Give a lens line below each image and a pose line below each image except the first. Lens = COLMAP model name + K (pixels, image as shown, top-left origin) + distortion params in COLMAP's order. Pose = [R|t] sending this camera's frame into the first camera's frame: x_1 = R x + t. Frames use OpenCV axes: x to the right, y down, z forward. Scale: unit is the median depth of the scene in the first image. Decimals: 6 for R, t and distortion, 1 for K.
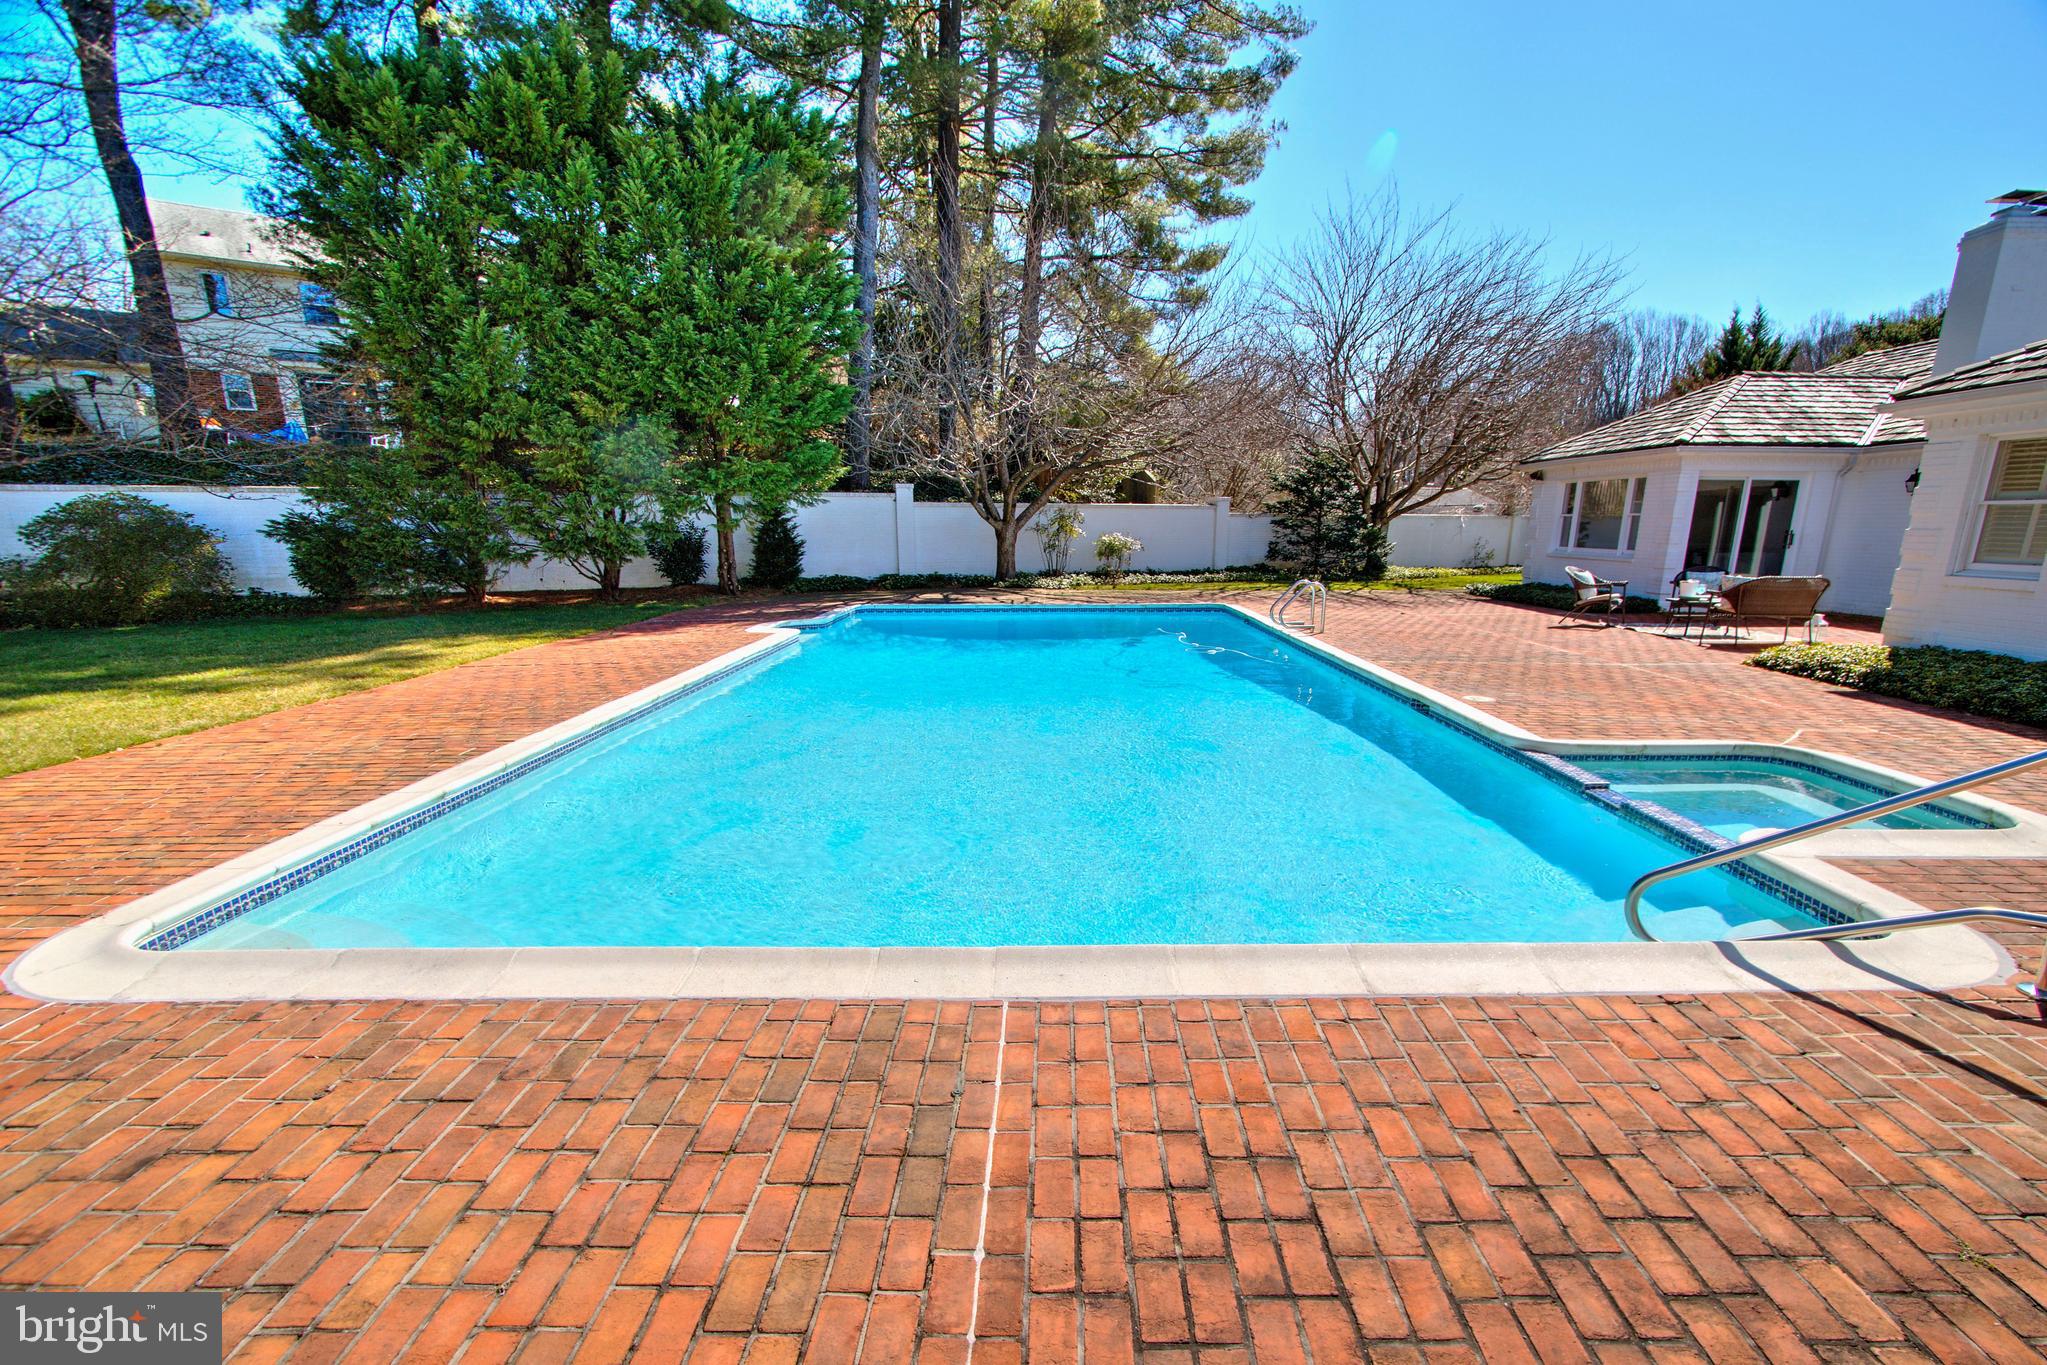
lens RADIAL K [[959.1, 0, 1035.1], [0, 959.1, 696.1], [0, 0, 1]] dist [-0.014653, 0.001238]
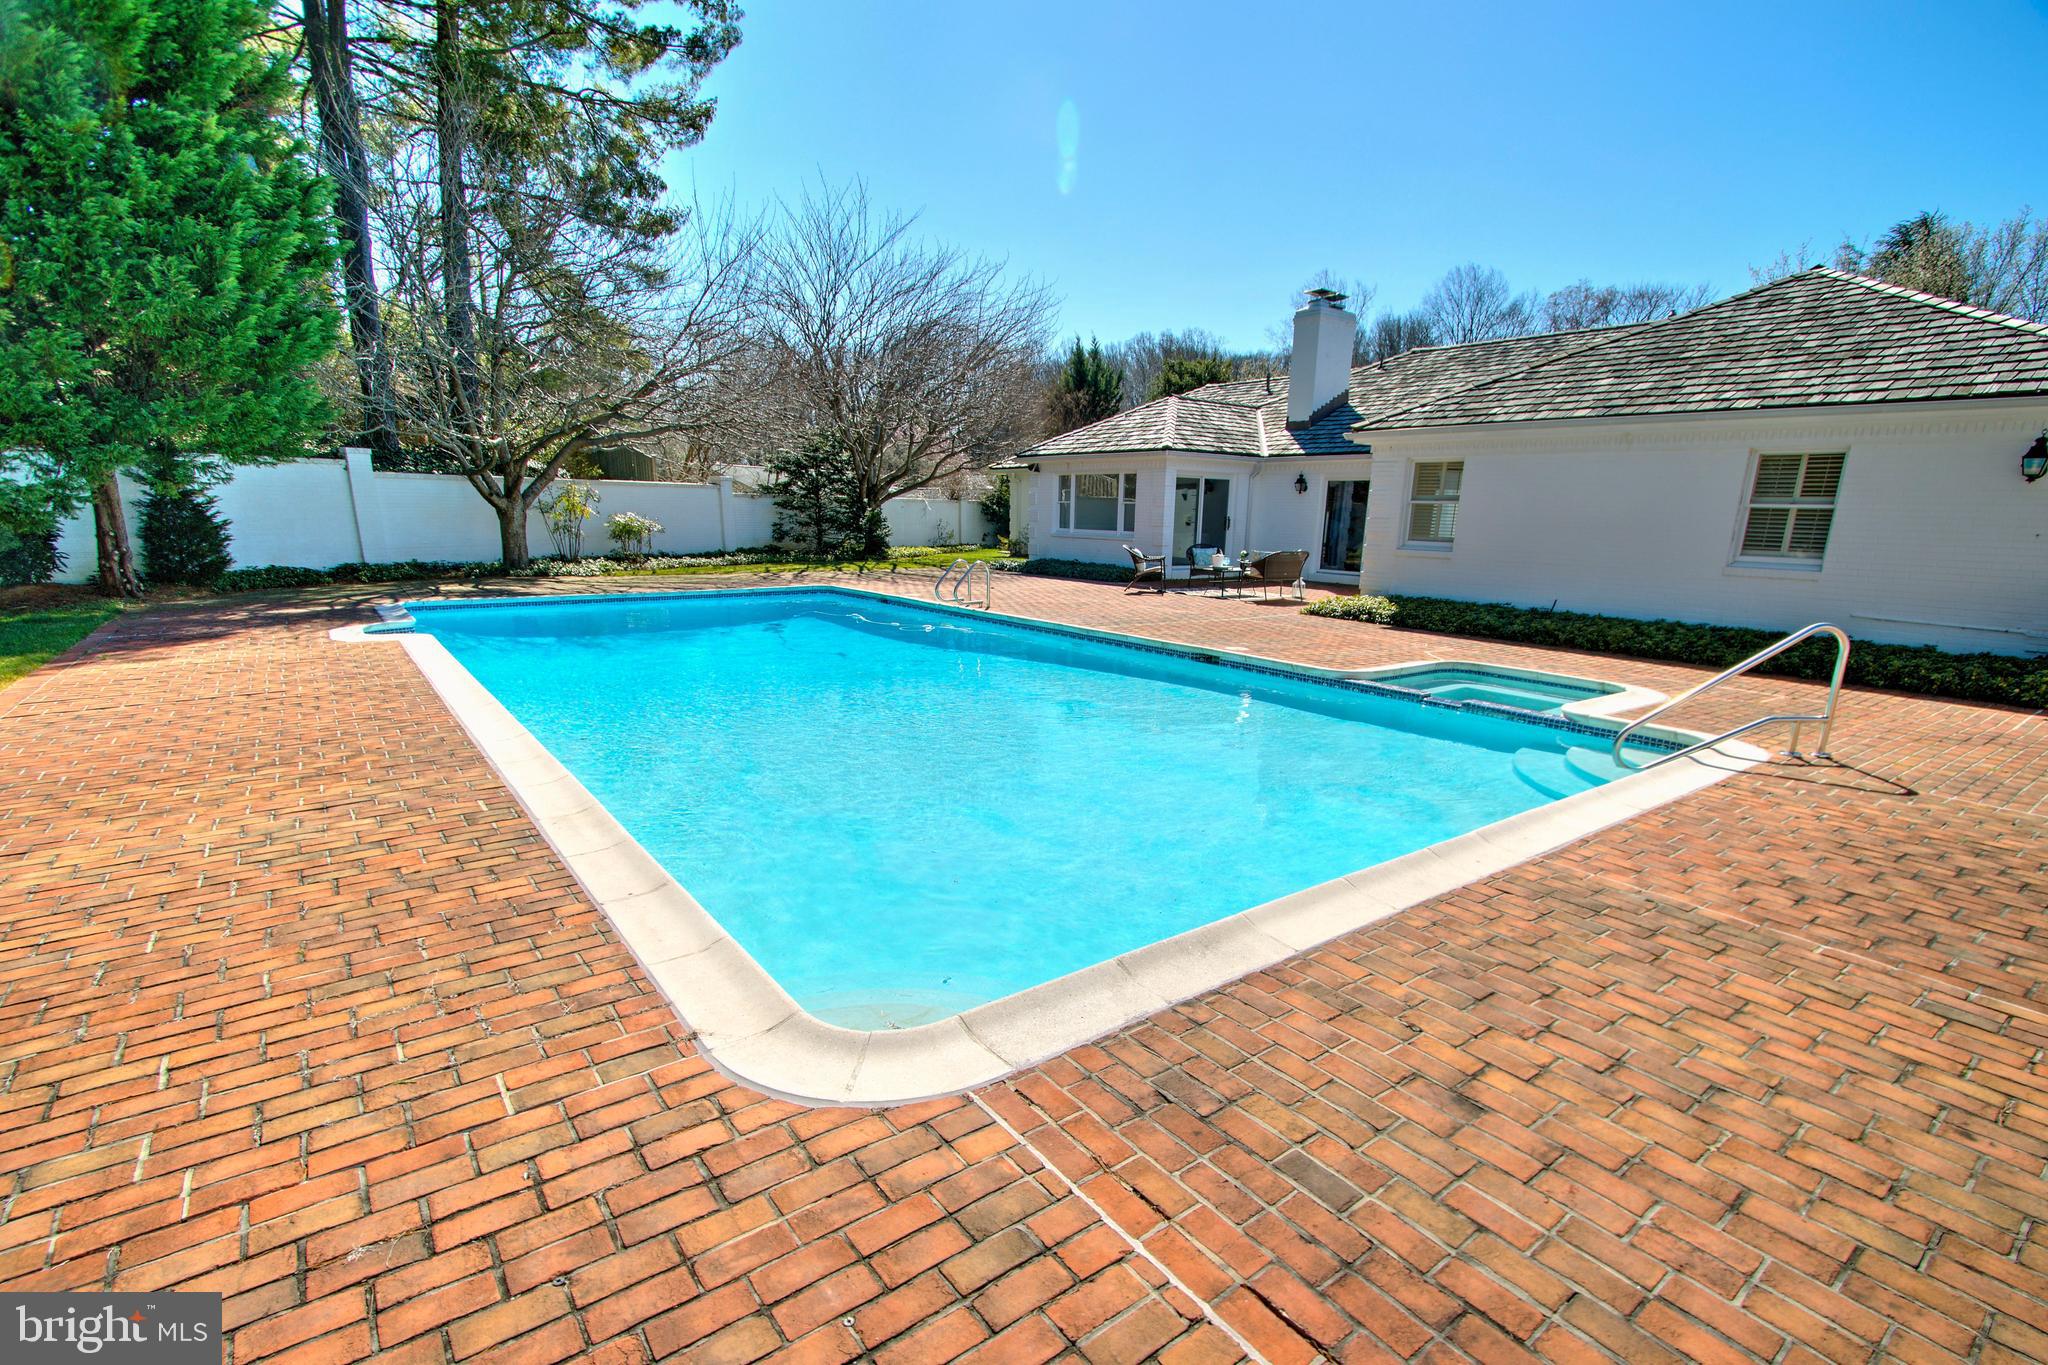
lens RADIAL K [[959.5, 0, 1033.2], [0, 959.5, 695.3], [0, 0, 1]] dist [-0.014653, 0.001238]
pose [[0.806838, -0.099443, 0.582344, -0.351376], [0.087717, 0.994970, 0.048372, -0.014285], [-0.584225, 0.012053, 0.811502, 0.067296]]
